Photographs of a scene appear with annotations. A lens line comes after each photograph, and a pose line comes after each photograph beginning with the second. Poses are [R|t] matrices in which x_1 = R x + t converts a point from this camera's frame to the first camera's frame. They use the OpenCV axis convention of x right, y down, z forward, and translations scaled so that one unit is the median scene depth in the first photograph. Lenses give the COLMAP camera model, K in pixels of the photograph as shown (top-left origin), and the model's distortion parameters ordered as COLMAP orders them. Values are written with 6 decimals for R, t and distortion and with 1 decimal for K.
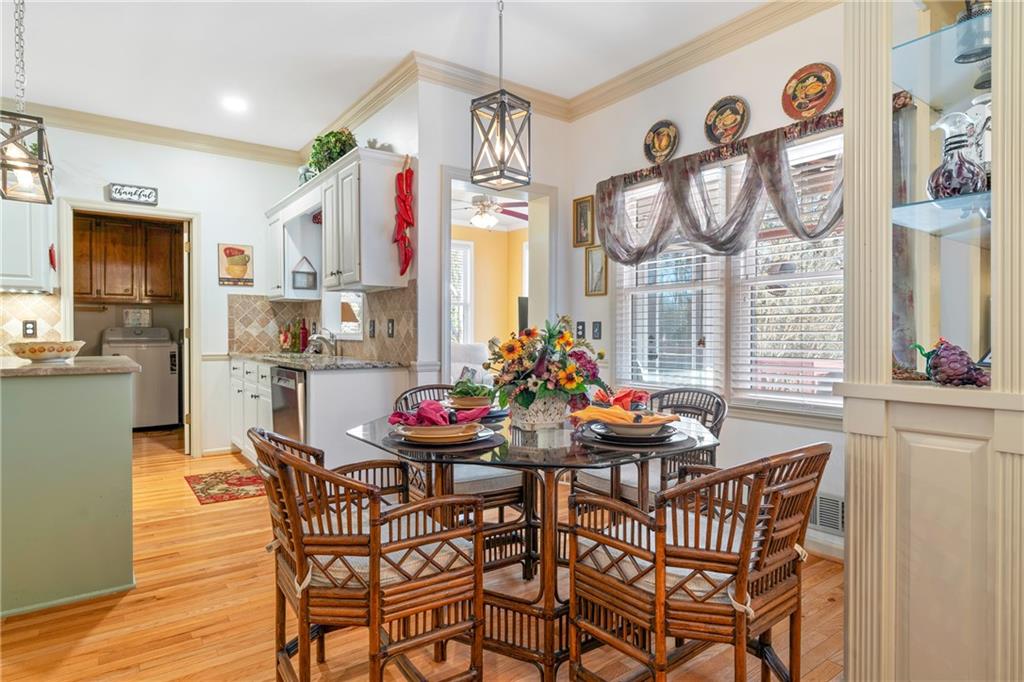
lens RADIAL K [[572.5, 0, 511.5], [0, 572.5, 339.2], [0, 0, 1]] dist [0.002927, 0.000194]
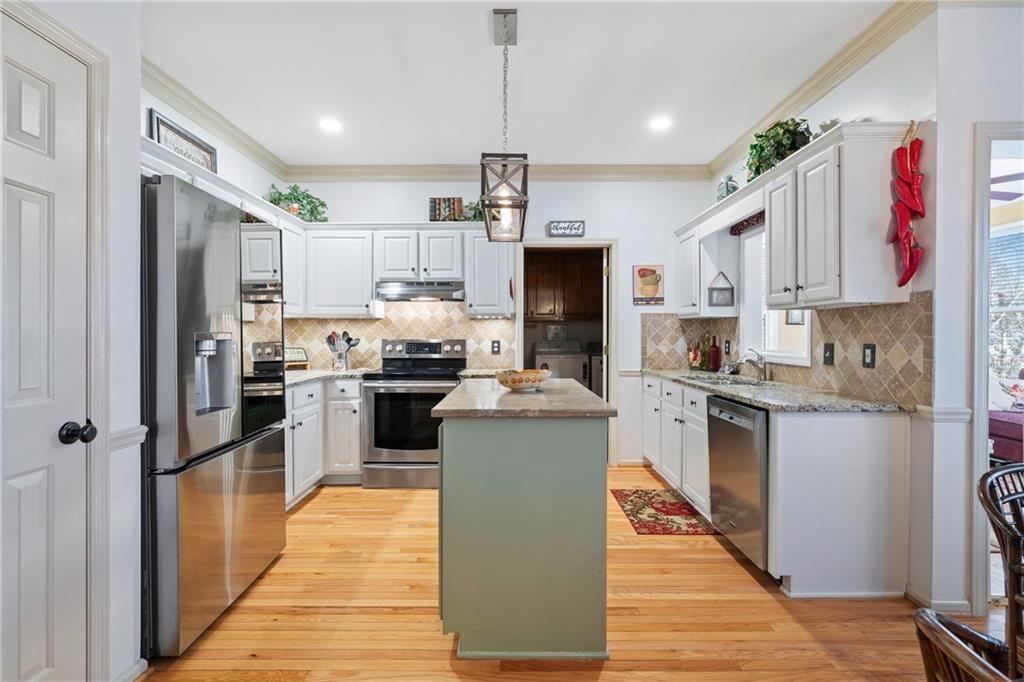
lens RADIAL K [[491.1, 0, 513.7], [0, 491.1, 337.5], [0, 0, 1]] dist [0.001752, 0.001376]
pose [[0.809035, 0.001481, -0.587759, -0.187480], [-0.006215, 0.999962, -0.006036, -0.033155], [0.587728, 0.008536, 0.809014, 0.166951]]
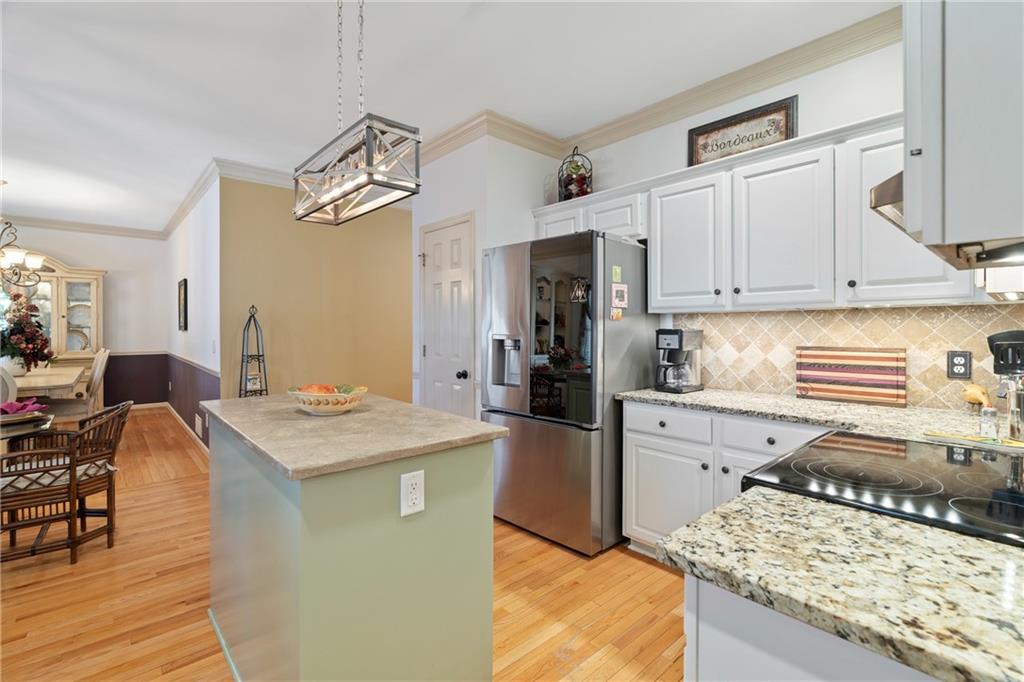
lens RADIAL K [[467.4, 0, 512.0], [0, 467.4, 336.3], [0, 0, 1]] dist [-0.005389, 0.000844]
pose [[-0.995407, 0.004941, -0.095610, -0.641118], [0.002688, 0.999716, 0.023682, -0.056732], [0.095700, 0.023317, -0.995137, 1.073382]]
